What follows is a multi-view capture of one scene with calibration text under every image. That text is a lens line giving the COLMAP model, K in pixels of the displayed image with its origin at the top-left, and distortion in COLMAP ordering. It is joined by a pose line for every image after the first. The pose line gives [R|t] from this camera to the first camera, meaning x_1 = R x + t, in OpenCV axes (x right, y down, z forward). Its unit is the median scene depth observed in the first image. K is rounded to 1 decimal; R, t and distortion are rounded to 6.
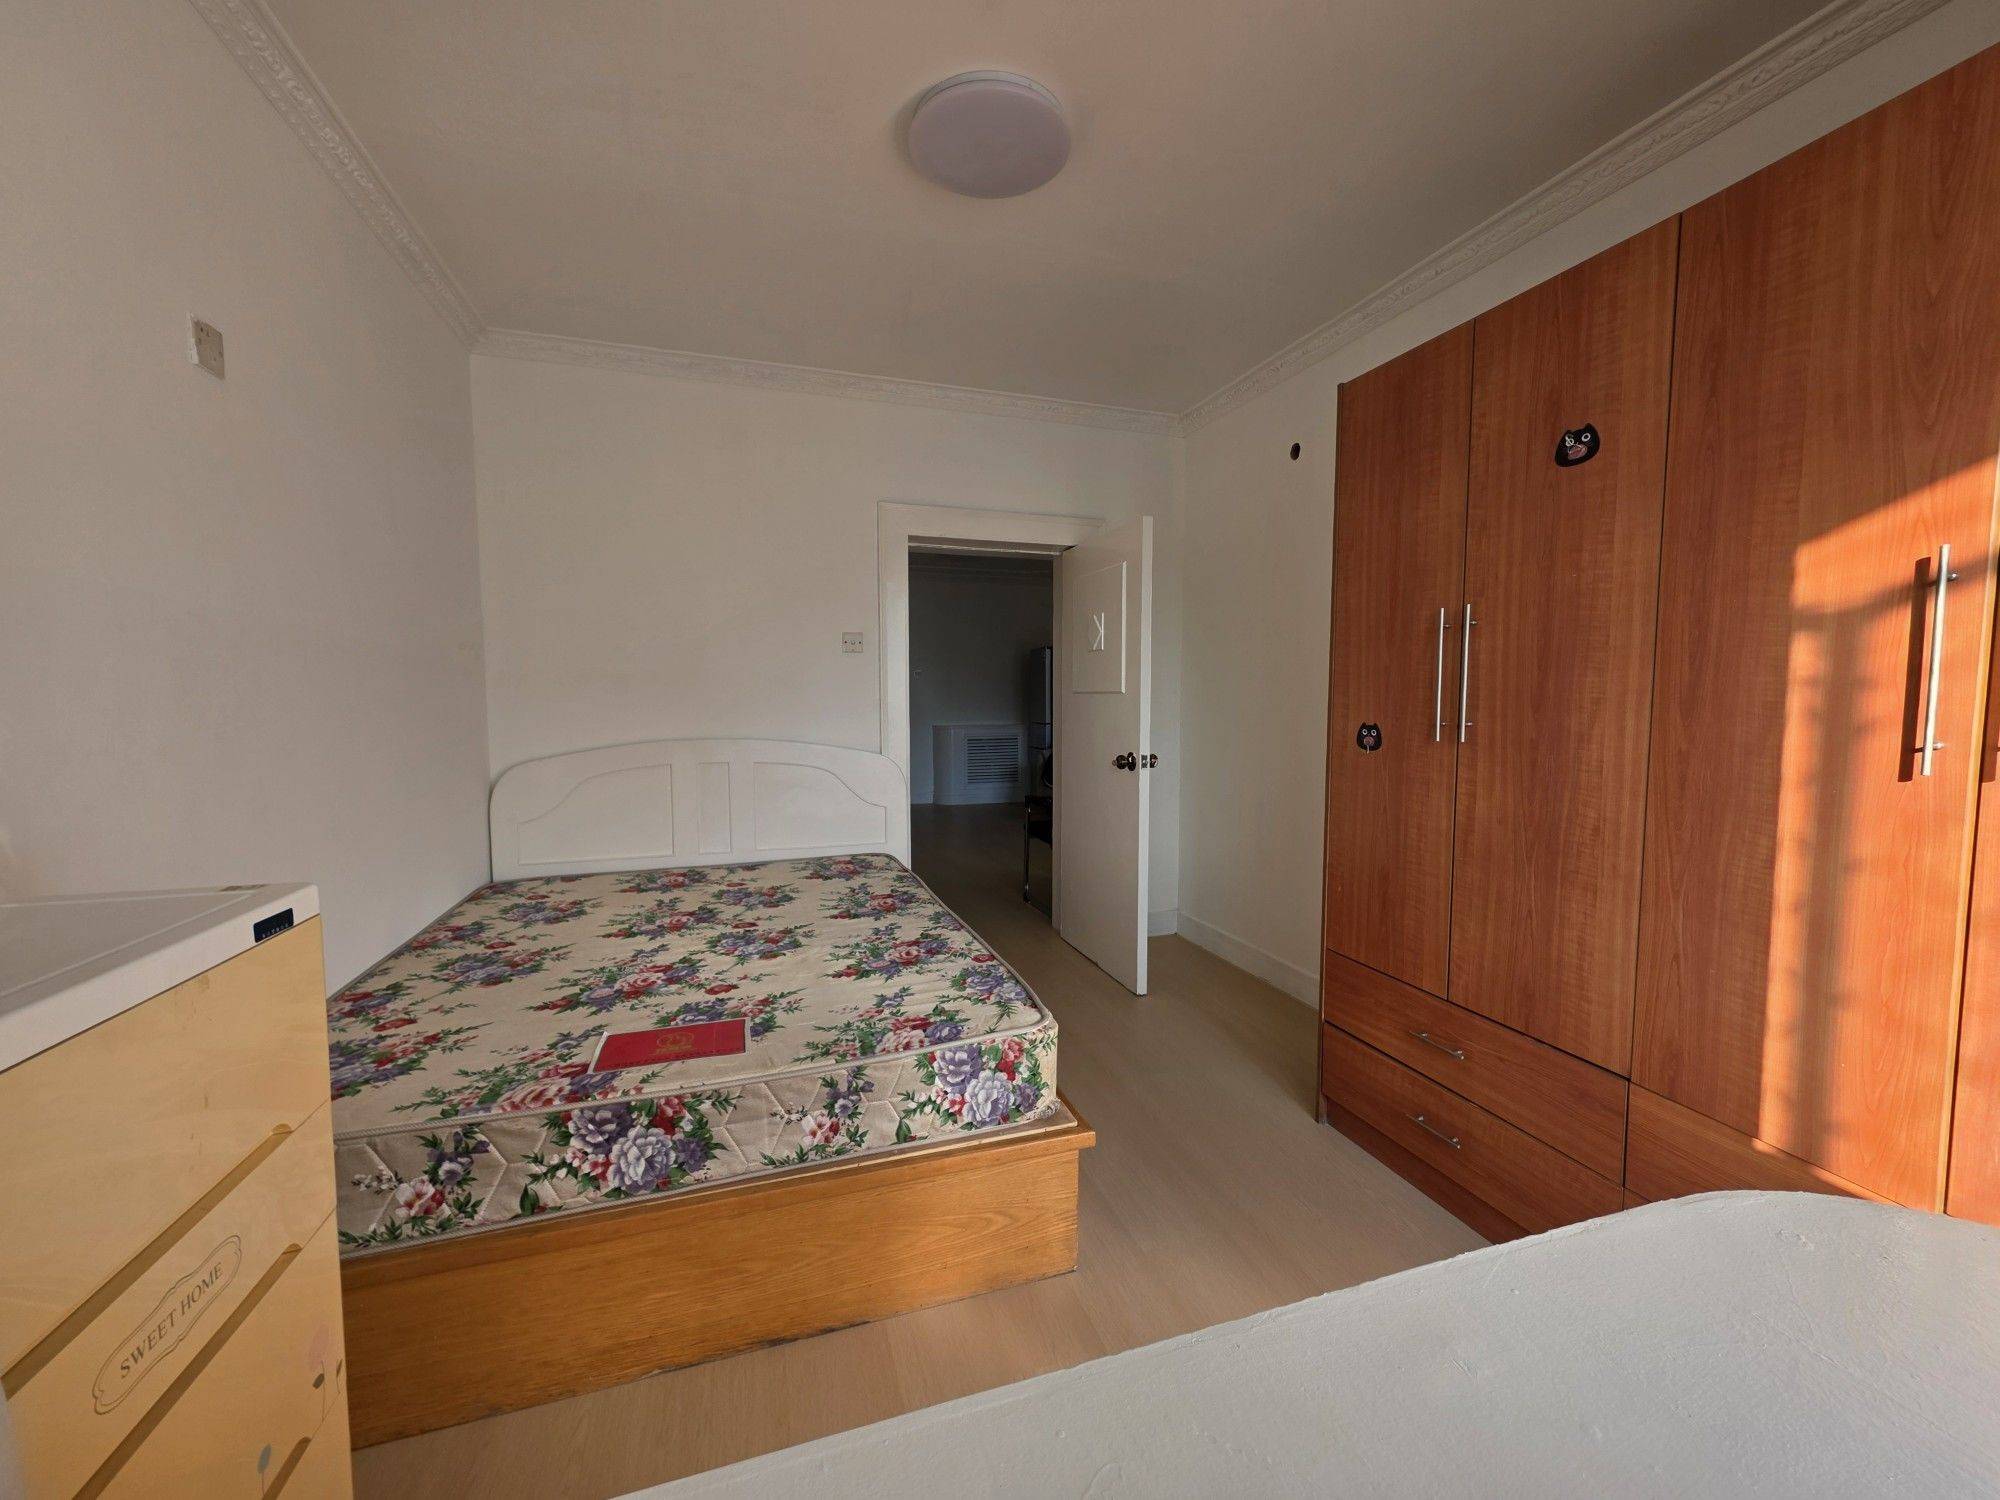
lens RADIAL K [[796.7, 0, 1005.7], [0, 796.7, 752.0], [0, 0, 1]] dist [-0.002492, -0.000301]
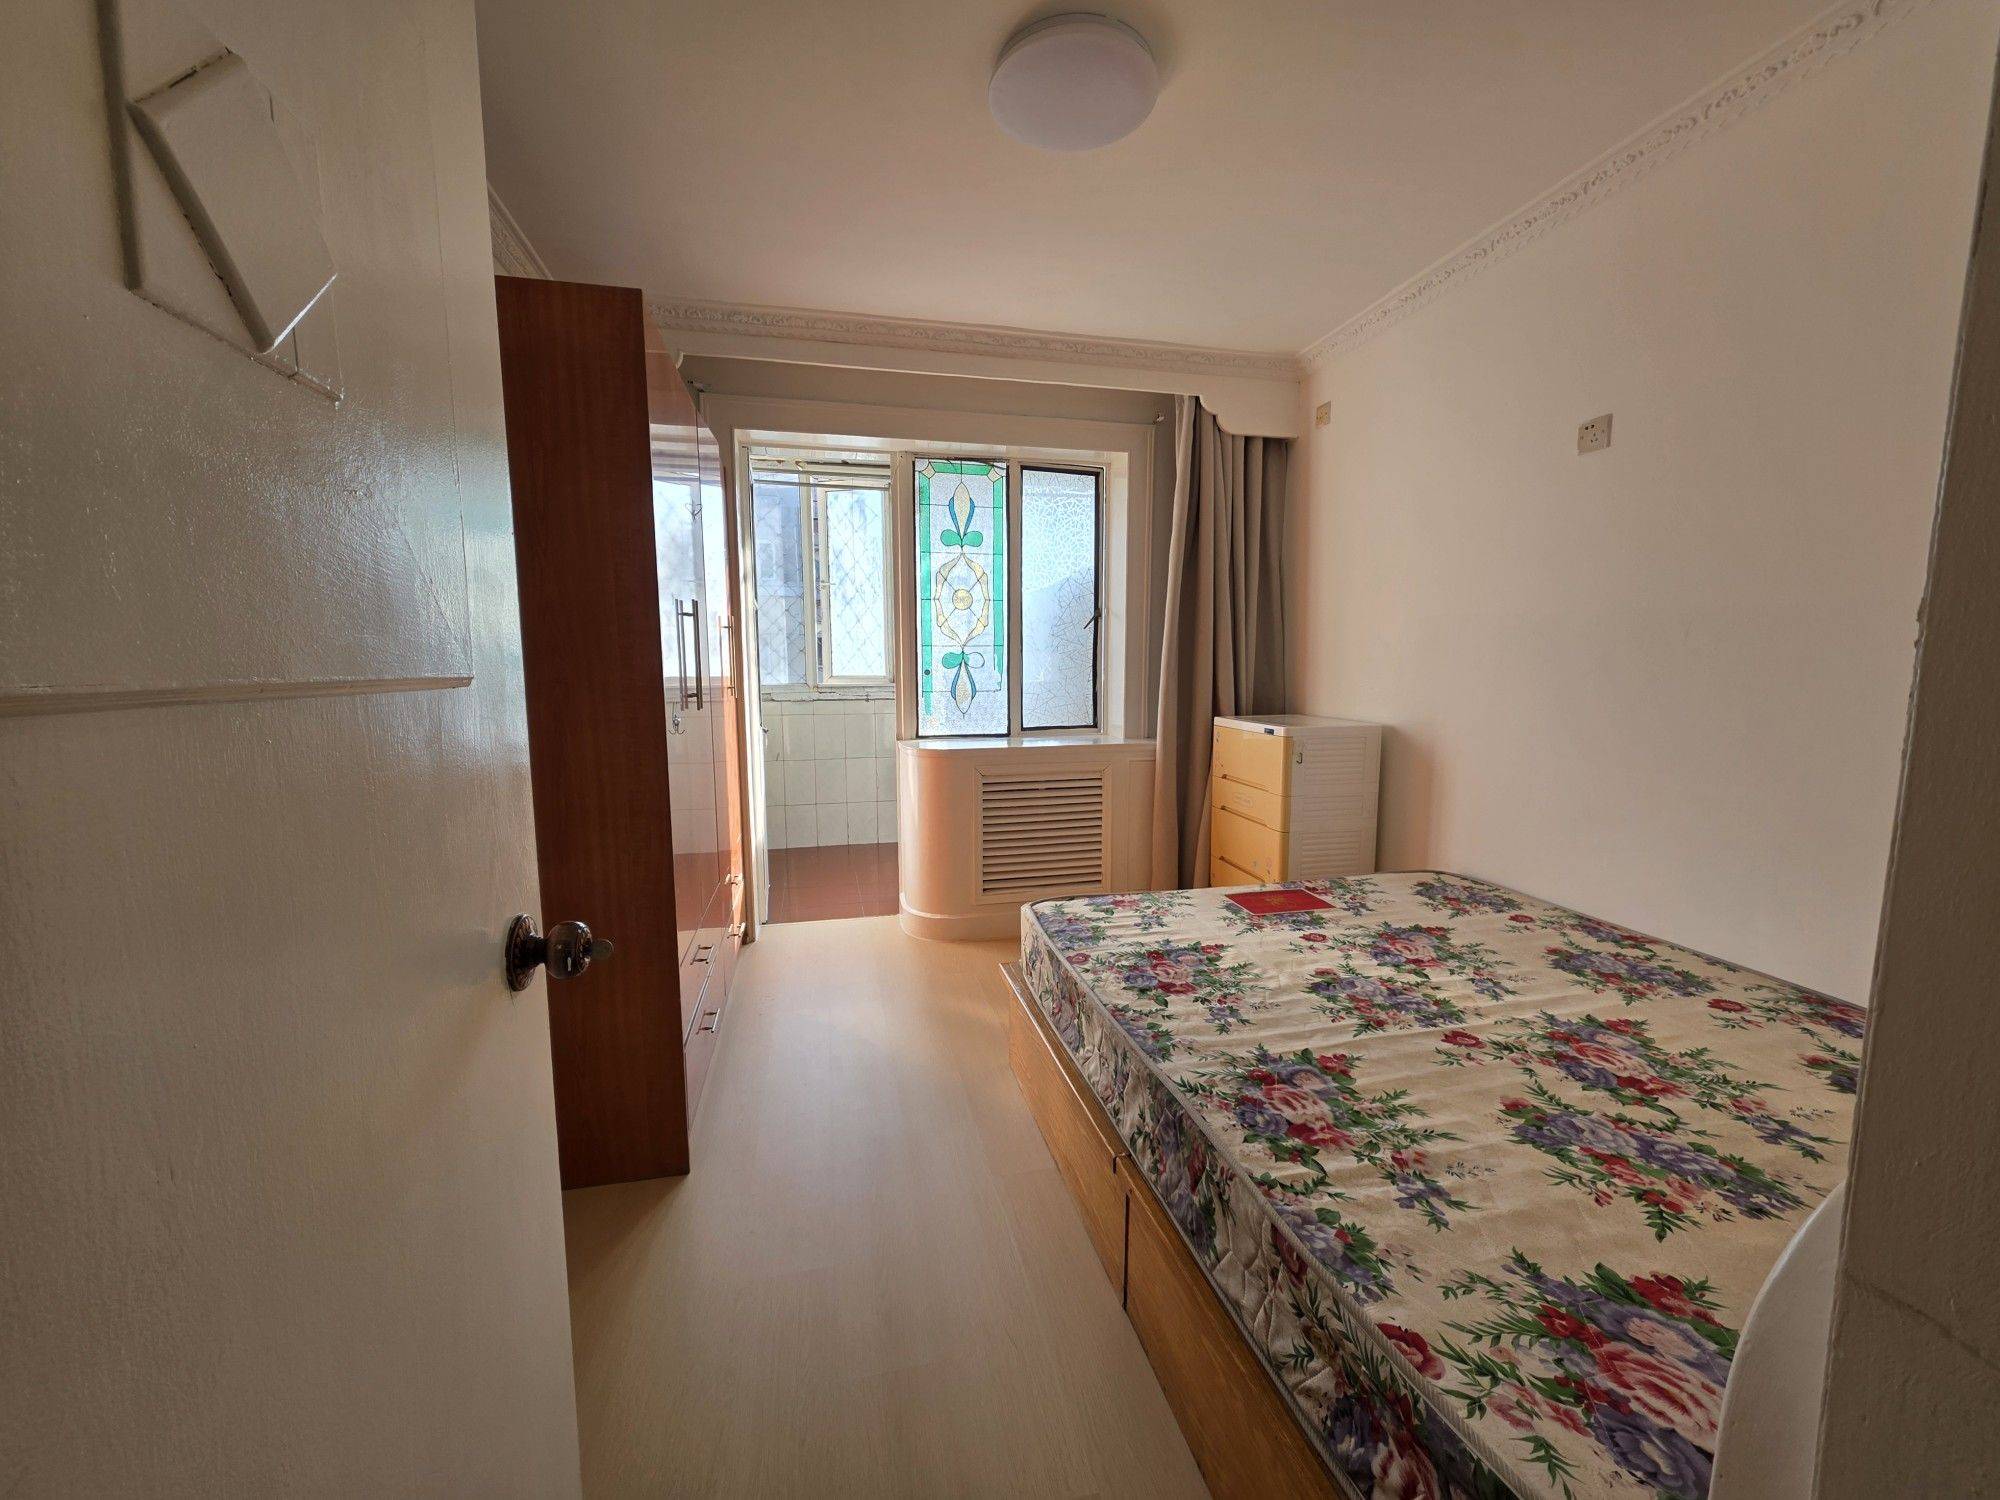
lens RADIAL K [[796.7, 0, 1005.7], [0, 796.7, 752.0], [0, 0, 1]] dist [-0.002492, -0.000301]
pose [[-0.996094, -0.005859, 0.088109, -0.025178], [0.010813, 0.982193, 0.187562, -0.157302], [-0.087639, 0.187782, -0.978293, 1.959208]]
